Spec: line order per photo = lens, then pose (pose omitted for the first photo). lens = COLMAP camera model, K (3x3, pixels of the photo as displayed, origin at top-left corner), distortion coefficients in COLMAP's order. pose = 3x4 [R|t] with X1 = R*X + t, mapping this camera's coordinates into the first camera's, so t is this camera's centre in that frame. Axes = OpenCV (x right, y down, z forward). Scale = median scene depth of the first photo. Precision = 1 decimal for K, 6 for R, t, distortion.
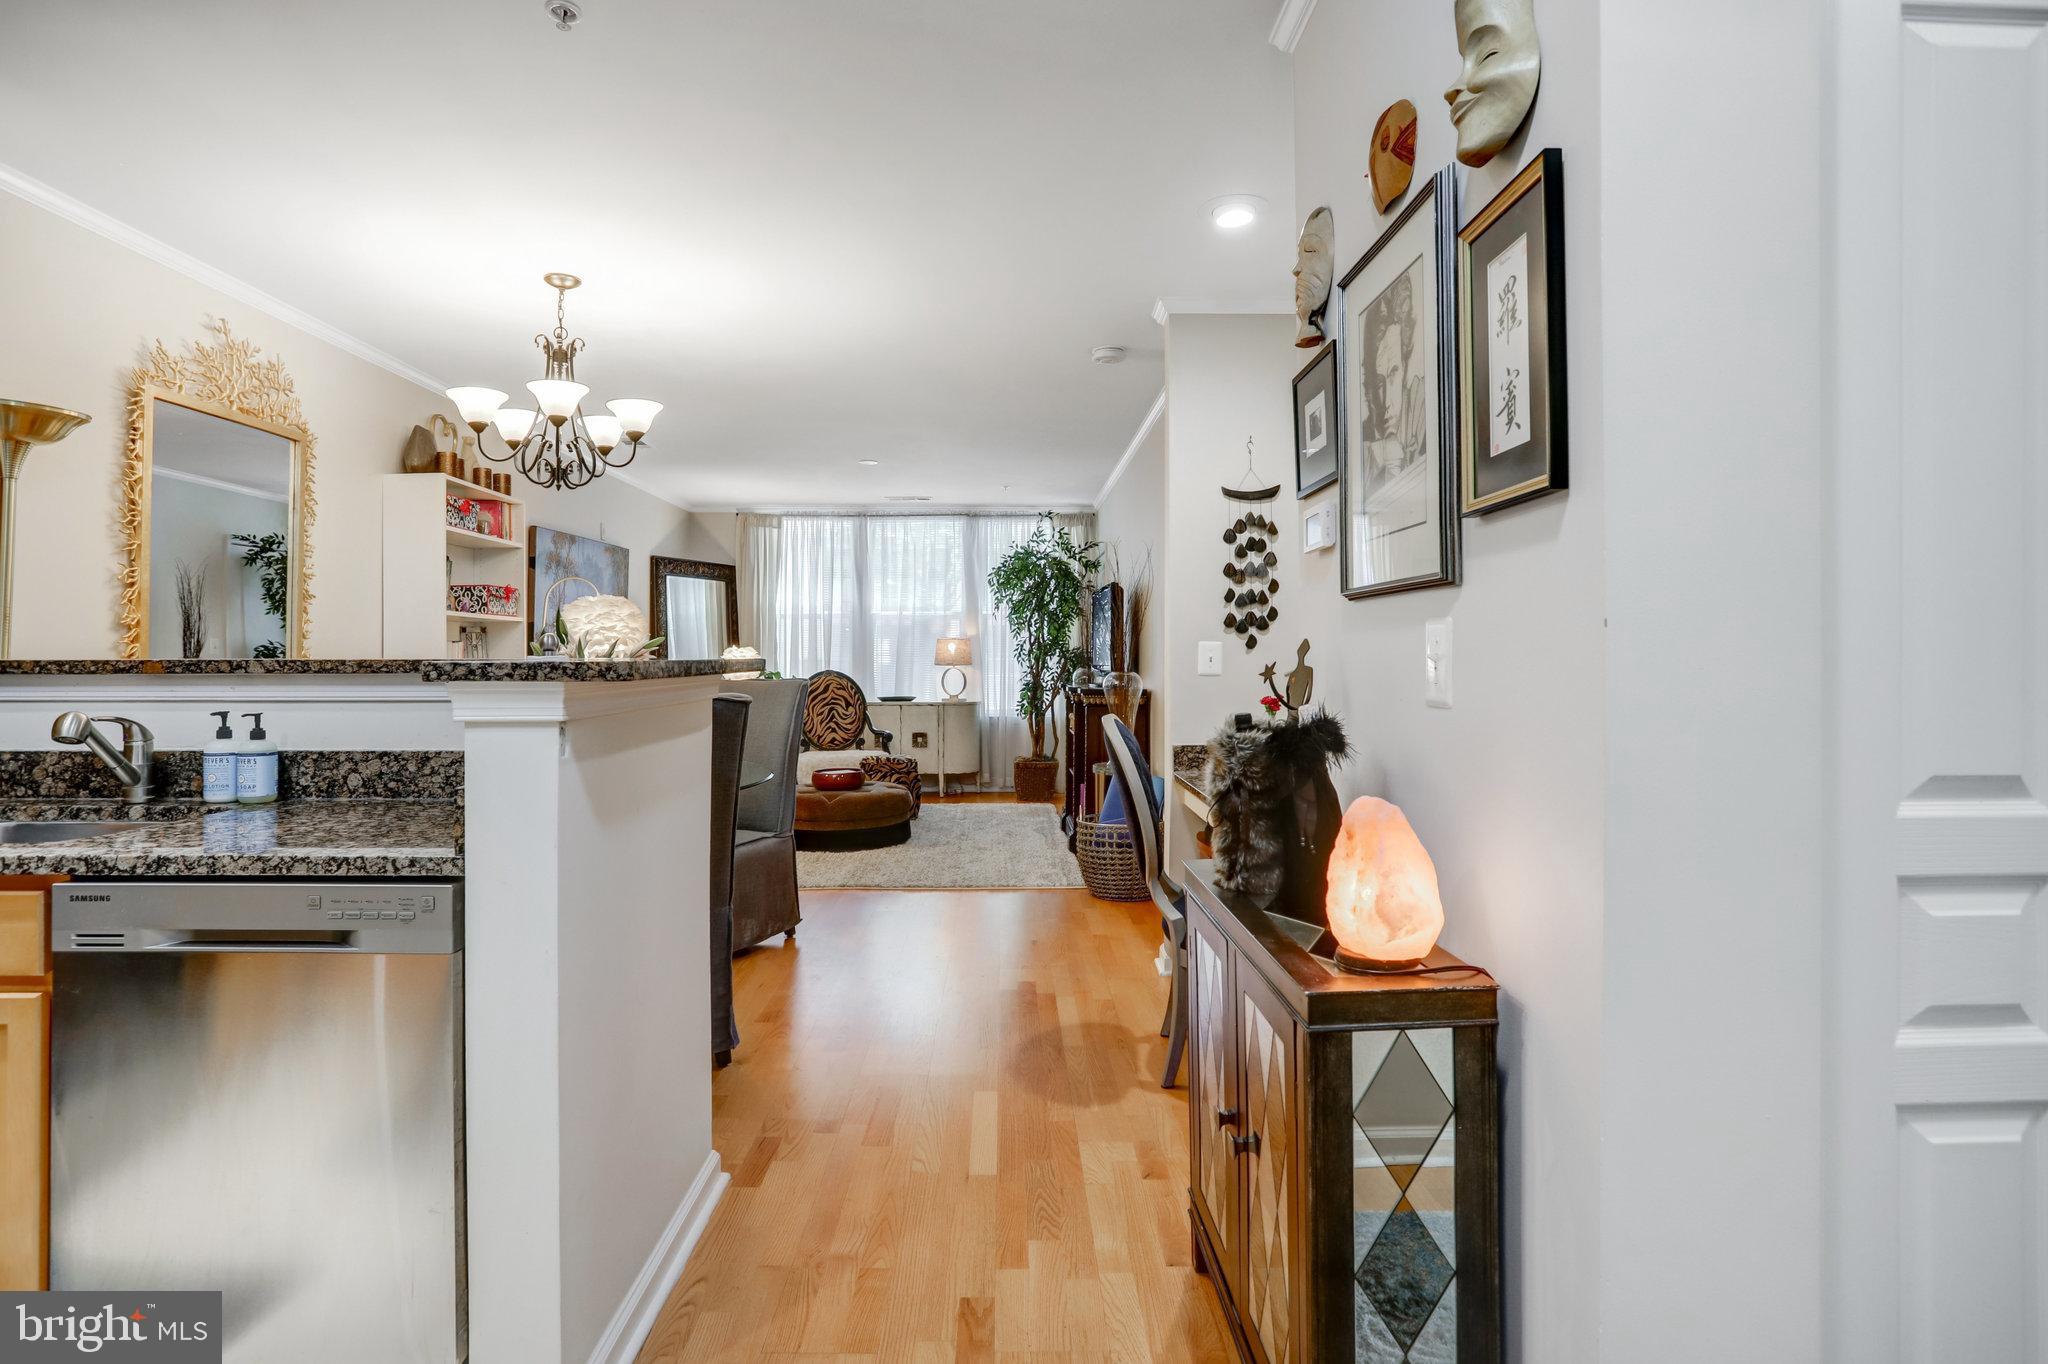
lens RADIAL K [[1038.2, 0, 1012.3], [0, 1038.2, 684.1], [0, 0, 1]] dist [-0.061918, 0.024449]
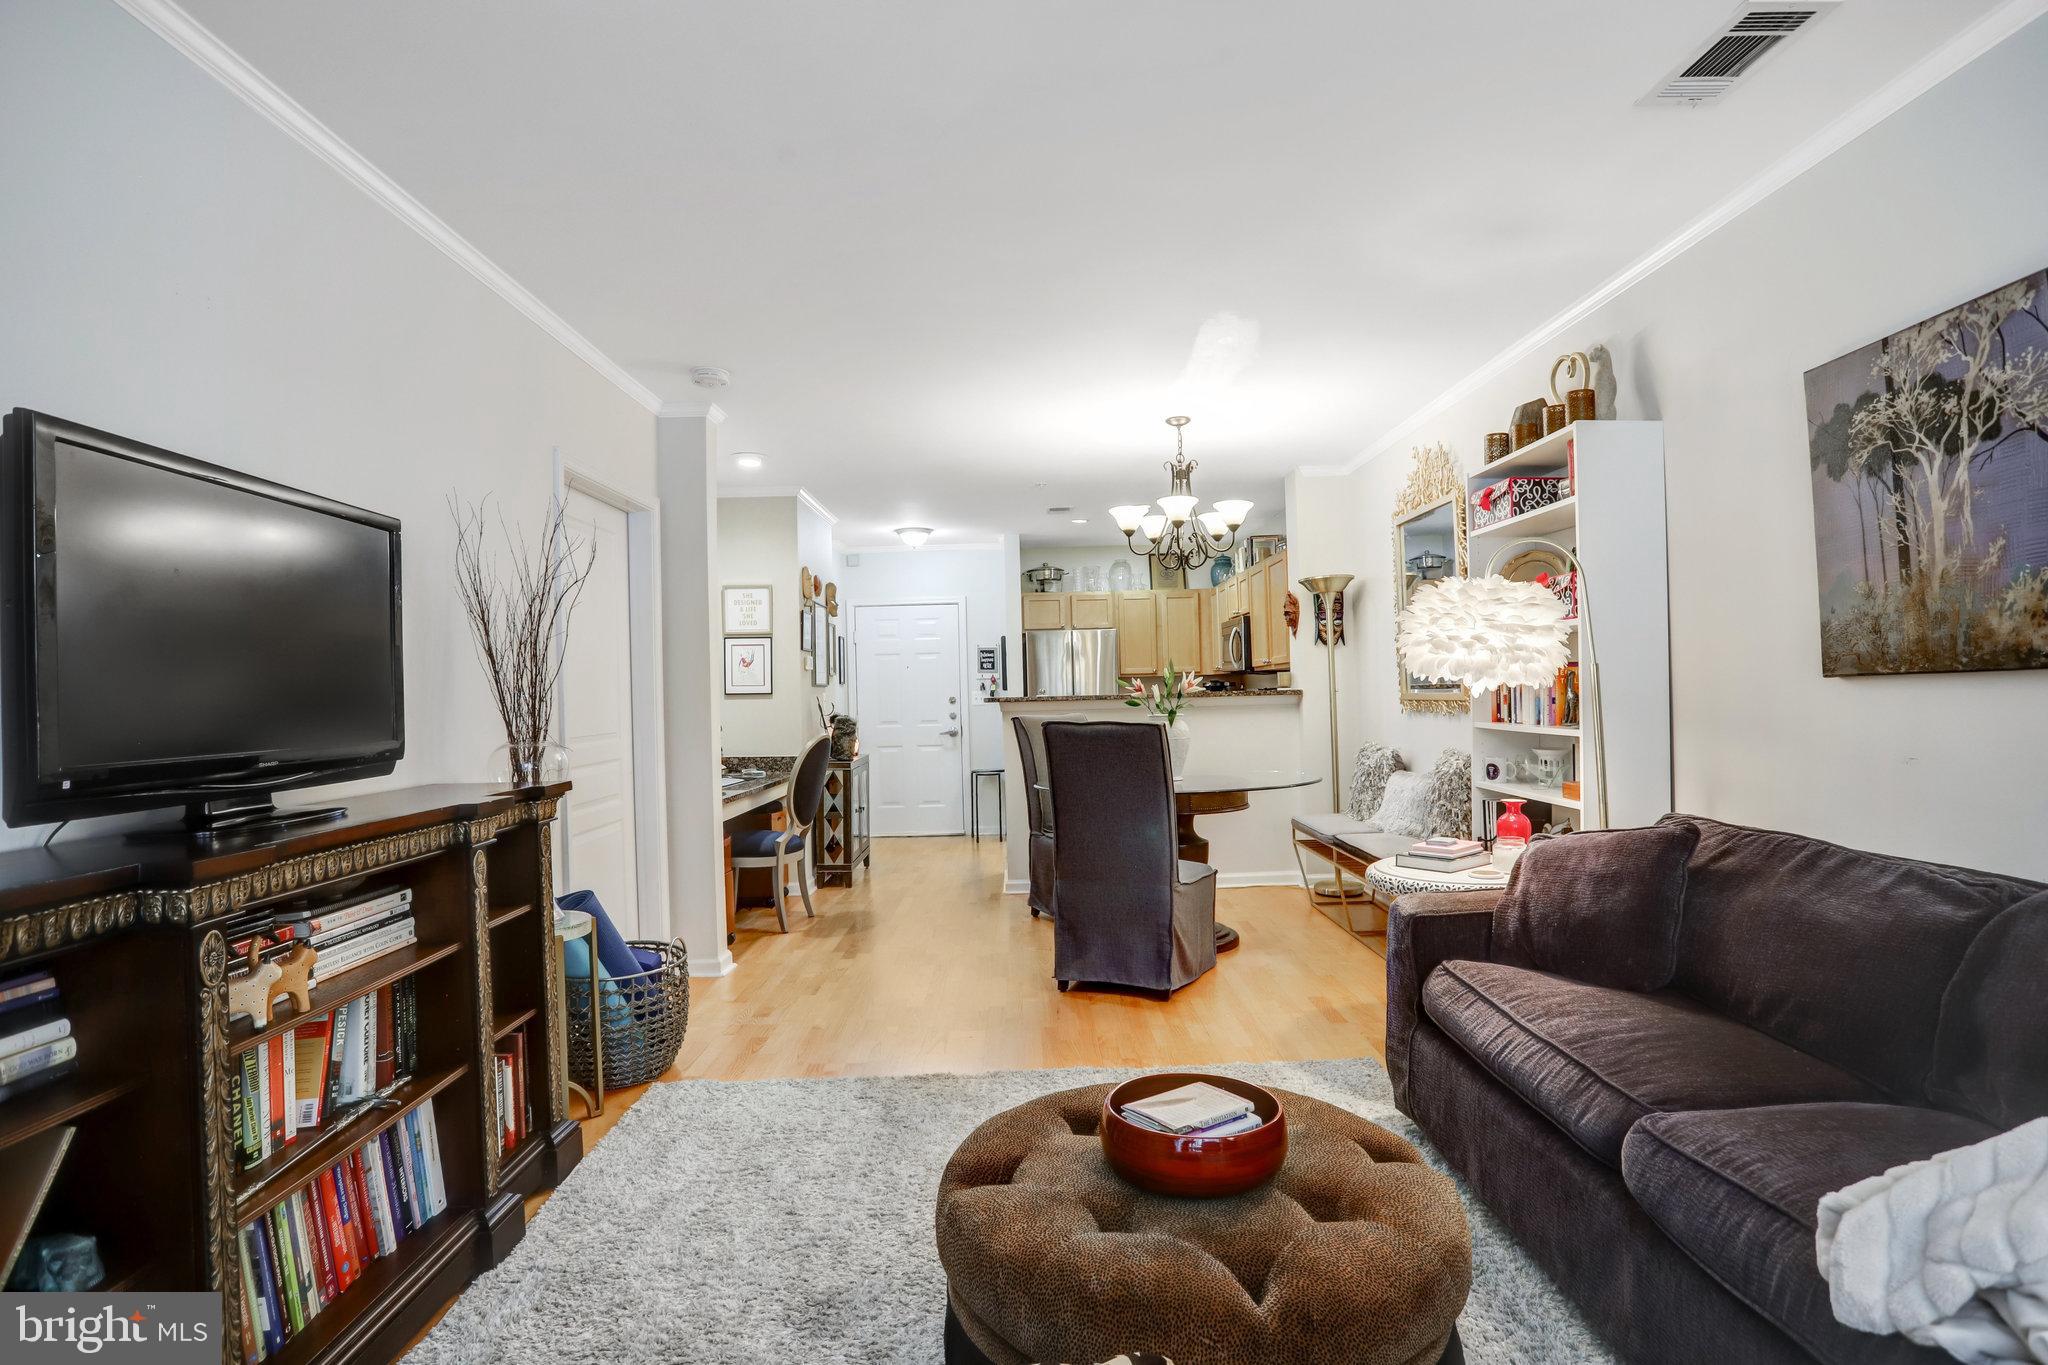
lens RADIAL K [[1025.0, 0, 1016.5], [0, 1025.0, 682.4], [0, 0, 1]] dist [-0.071431, 0.028462]
pose [[-0.999531, 0.027727, 0.013030, -0.229350], [0.027936, 0.999480, 0.016105, -0.067458], [-0.012577, 0.016461, -0.999785, 2.369749]]
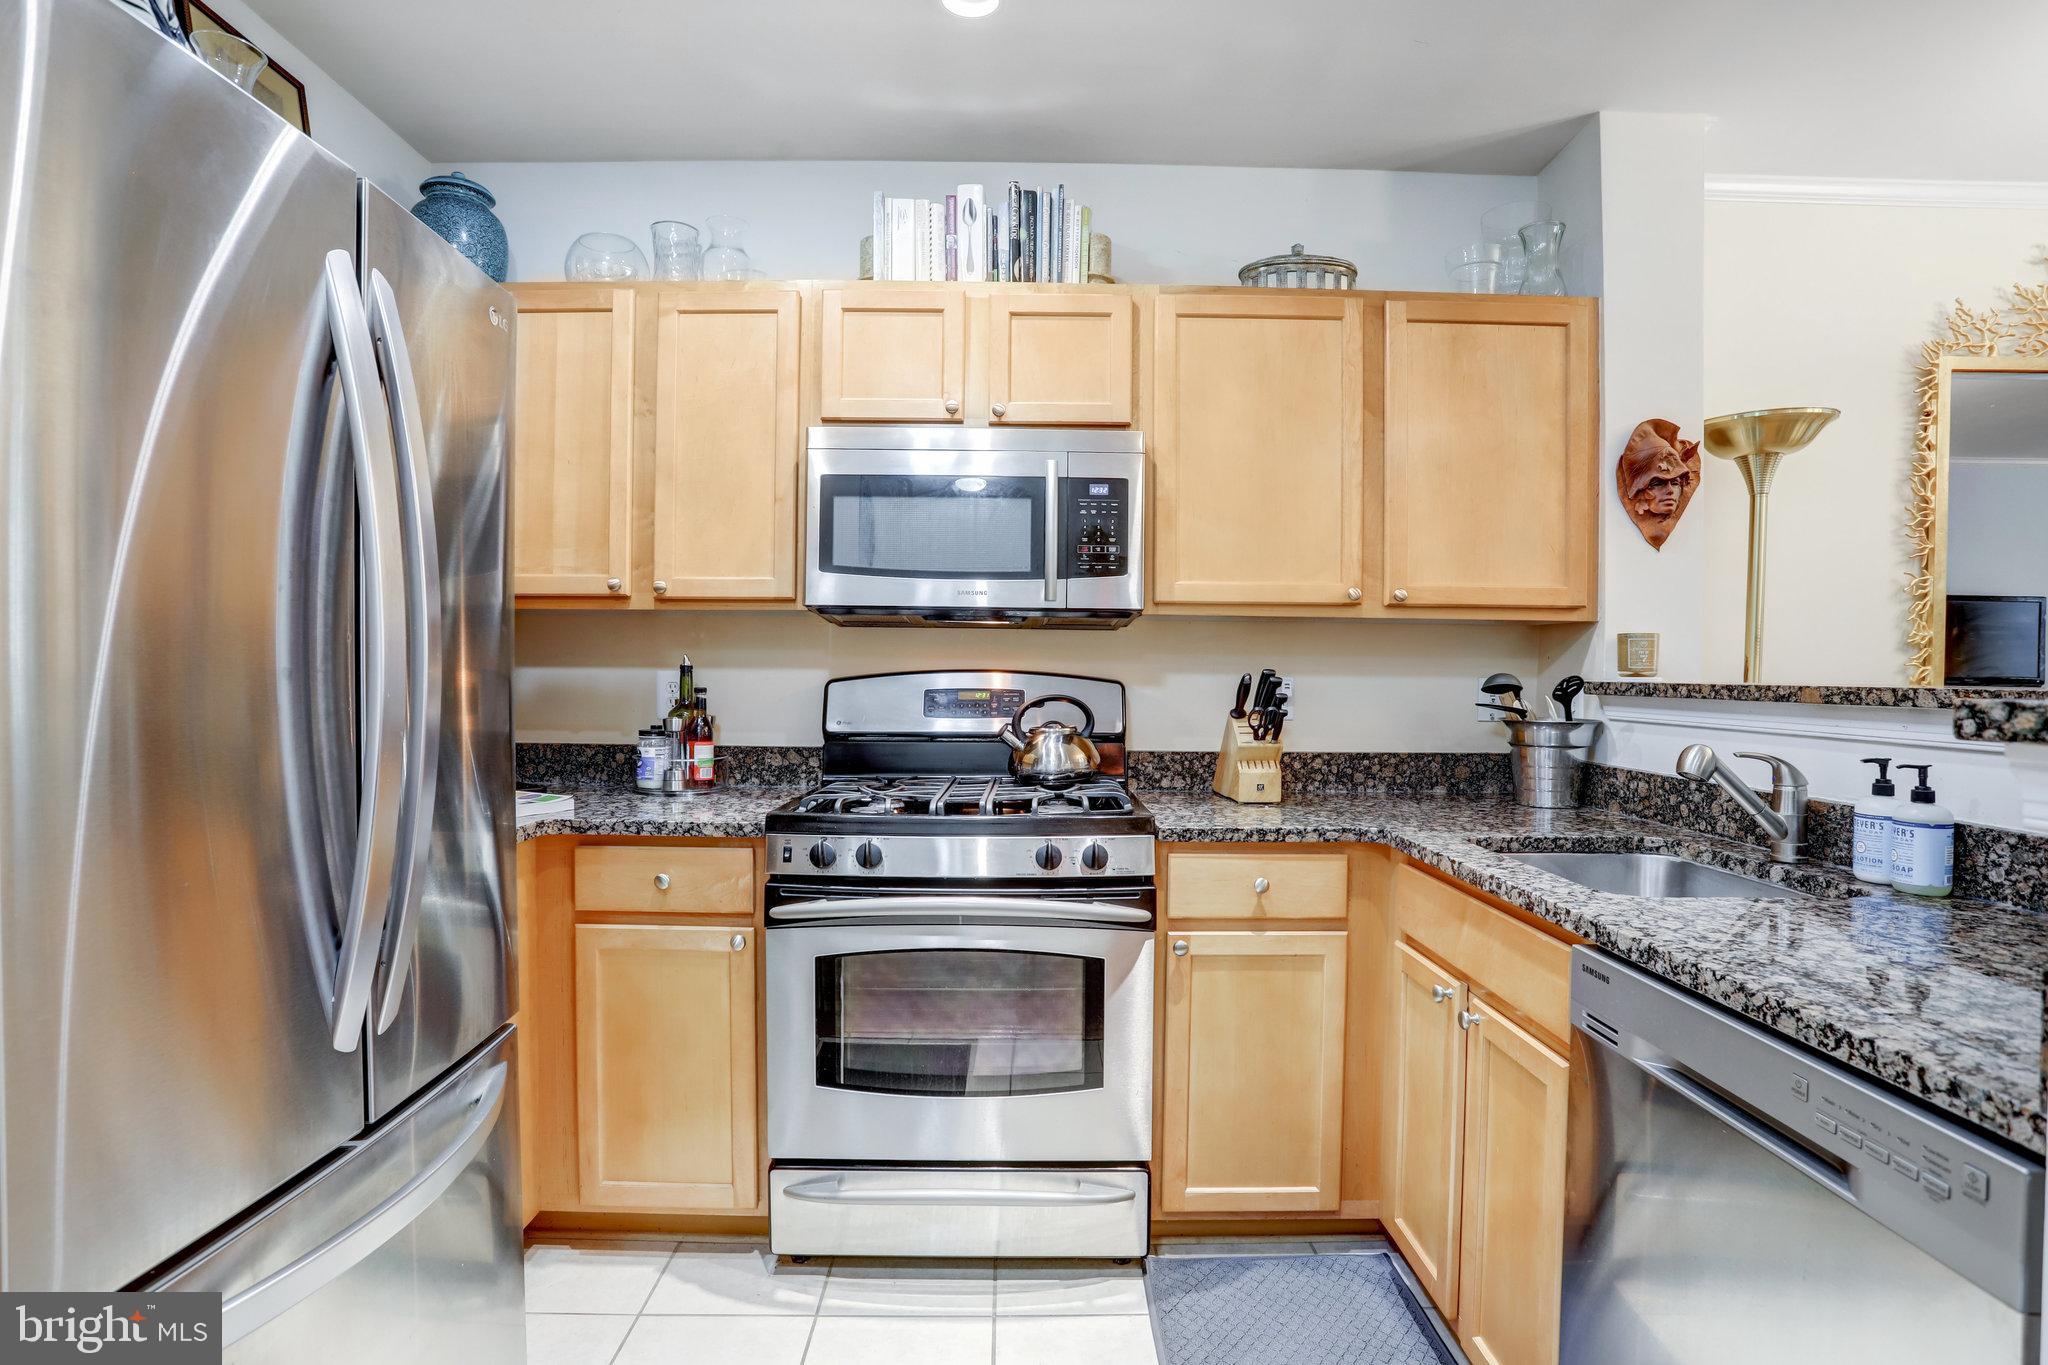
lens RADIAL K [[1025.0, 0, 1059.9], [0, 1025.0, 728.3], [0, 0, 1]] dist [-0.071431, 0.028462]
pose [[0.025112, 0.057494, -0.998030, -0.046990], [-0.038165, 0.997672, 0.056513, -0.007477], [0.998956, 0.036671, 0.027248, 0.218256]]
